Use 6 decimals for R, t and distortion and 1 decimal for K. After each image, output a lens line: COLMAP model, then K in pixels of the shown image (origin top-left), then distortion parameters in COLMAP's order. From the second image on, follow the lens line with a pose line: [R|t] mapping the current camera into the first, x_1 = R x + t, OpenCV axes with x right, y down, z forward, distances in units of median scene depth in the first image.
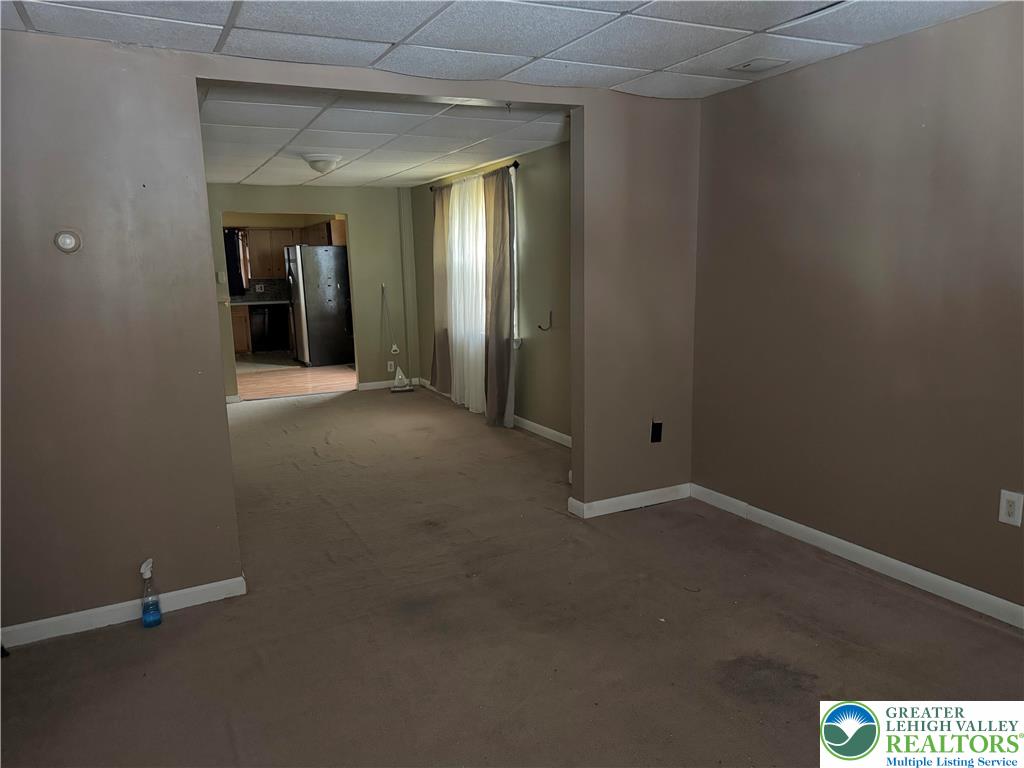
lens RADIAL K [[688.5, 0, 512.0], [0, 688.5, 384.0], [0, 0, 1]] dist [0.078661, -0.120039]
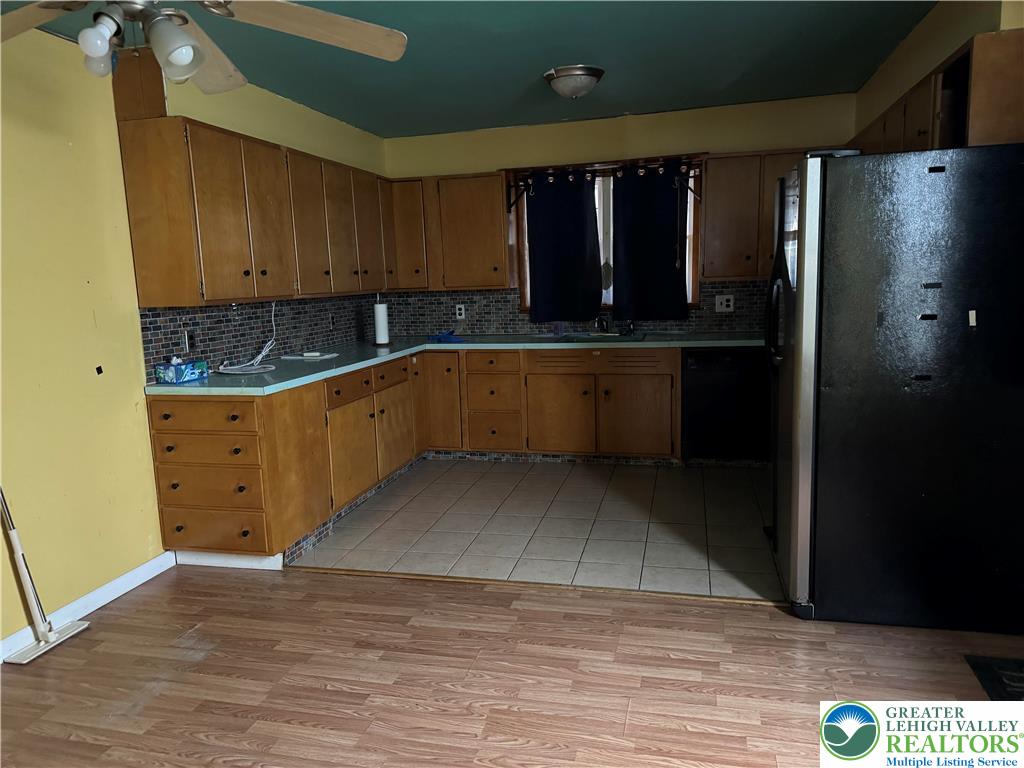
lens RADIAL K [[688.5, 0, 512.0], [0, 688.5, 384.0], [0, 0, 1]] dist [0.078661, -0.120039]
pose [[0.735408, 0.102432, -0.669838, -0.186134], [-0.094436, 0.994355, 0.048377, -0.105110], [0.671012, 0.027681, 0.740929, 0.654300]]
